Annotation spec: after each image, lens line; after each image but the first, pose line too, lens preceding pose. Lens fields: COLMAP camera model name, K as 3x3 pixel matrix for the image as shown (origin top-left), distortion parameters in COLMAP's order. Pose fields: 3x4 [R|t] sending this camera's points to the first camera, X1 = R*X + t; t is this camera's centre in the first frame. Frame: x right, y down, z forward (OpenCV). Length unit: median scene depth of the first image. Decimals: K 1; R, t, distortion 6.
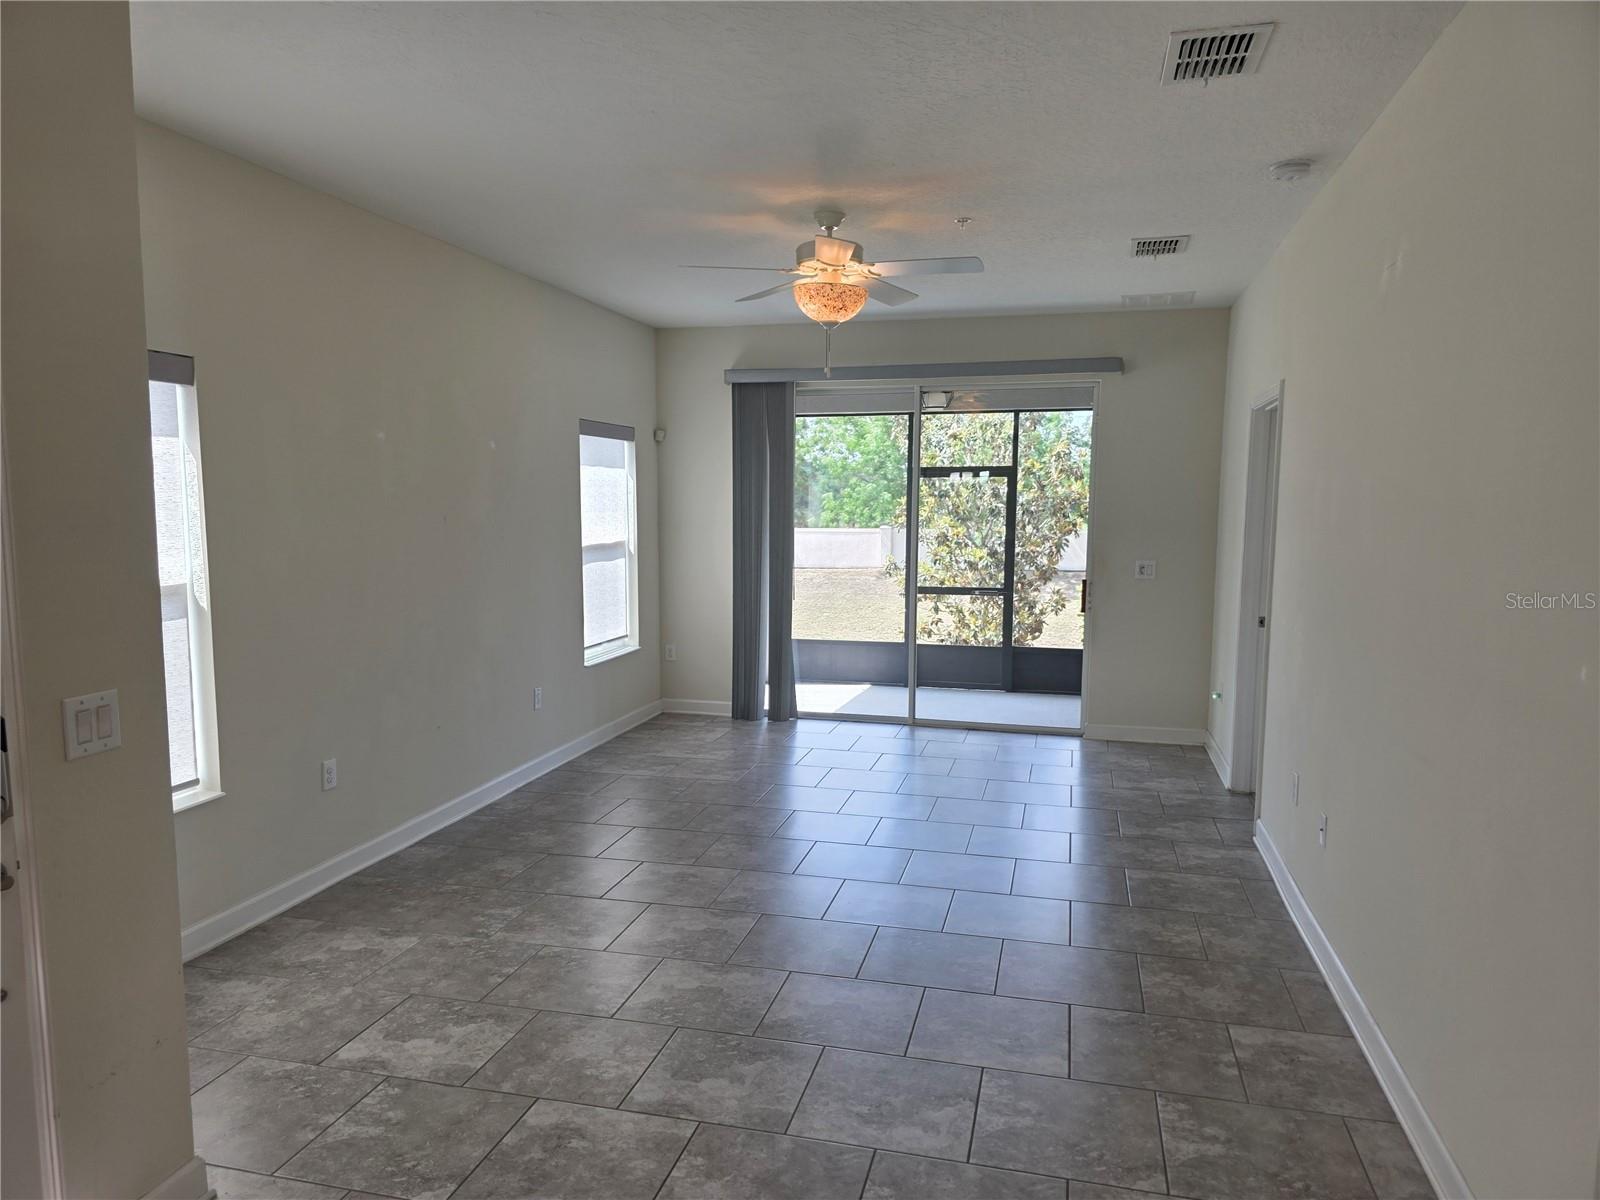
lens RADIAL K [[1069.0, 0, 803.2], [0, 1069.0, 623.3], [0, 0, 1]] dist [-0.002347, -0.007026]
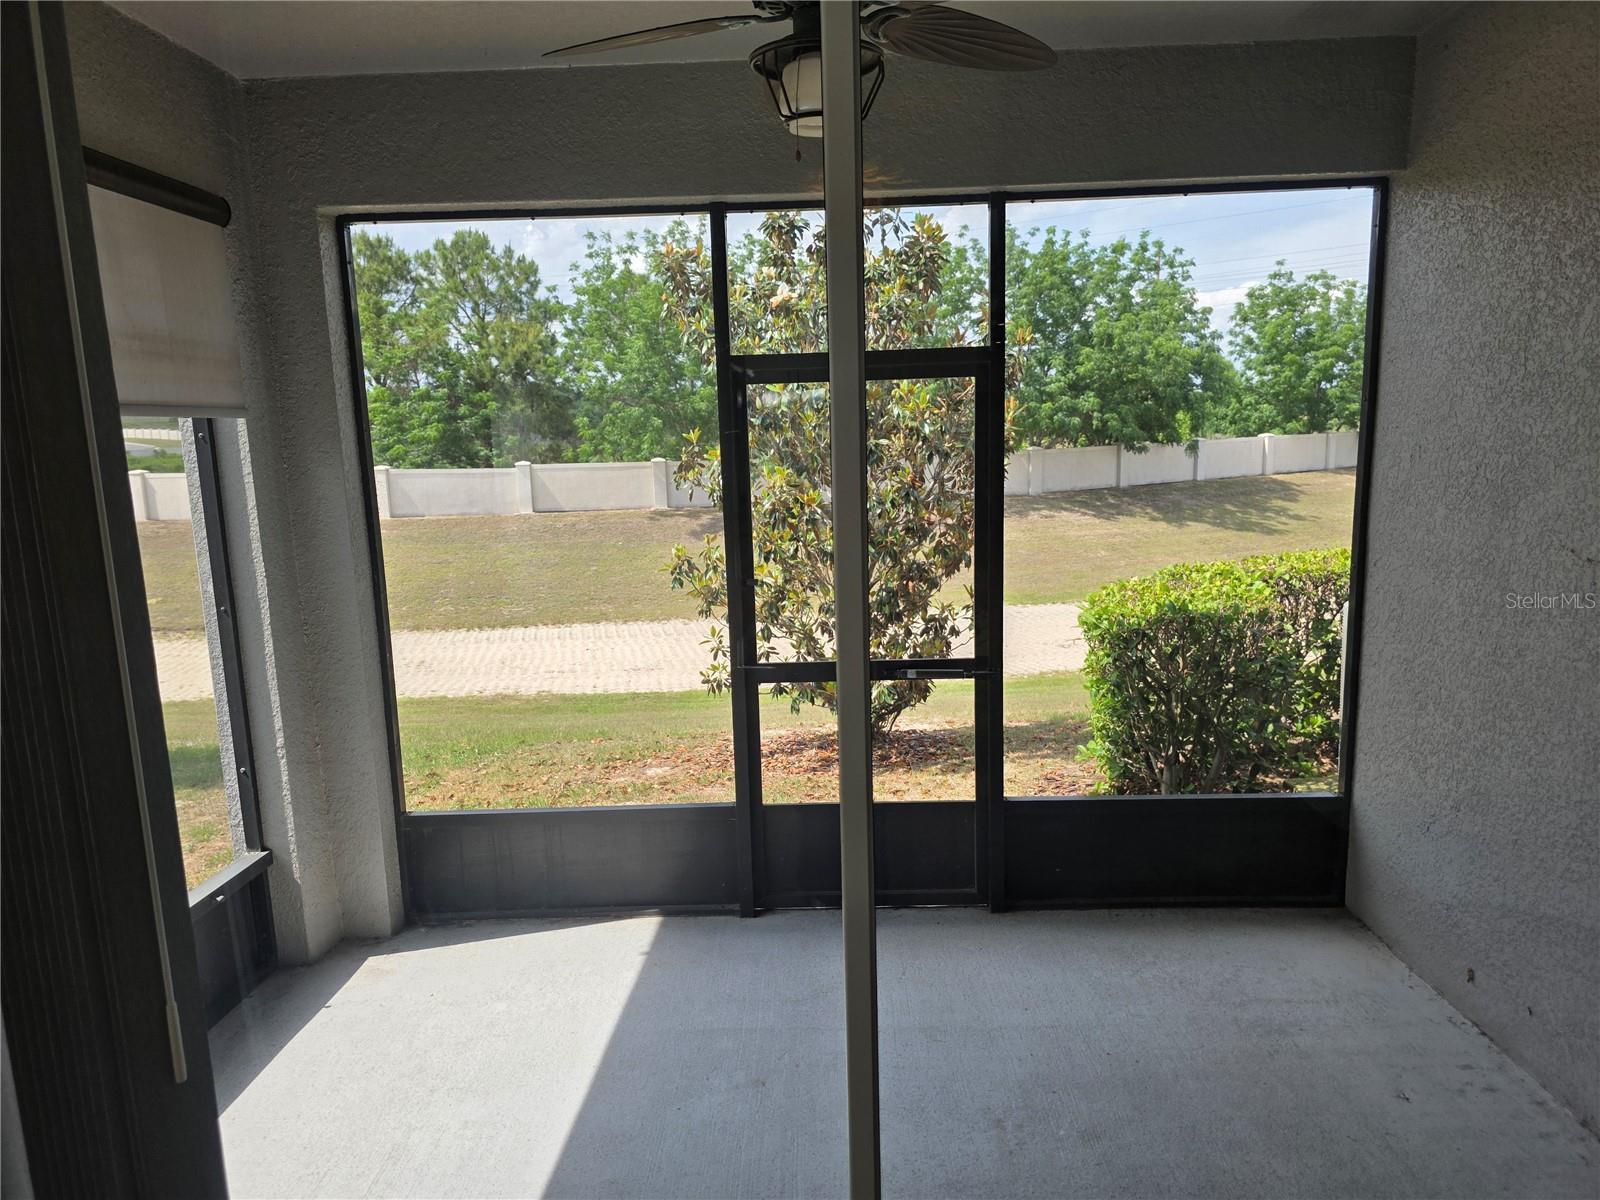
lens RADIAL K [[1069.0, 0, 803.2], [0, 1069.0, 623.3], [0, 0, 1]] dist [-0.002347, -0.007026]
pose [[0.977022, -0.073780, 0.199963, 0.010460], [0.059652, 0.995338, 0.075783, -0.018371], [-0.204622, -0.062114, 0.976868, 0.143363]]
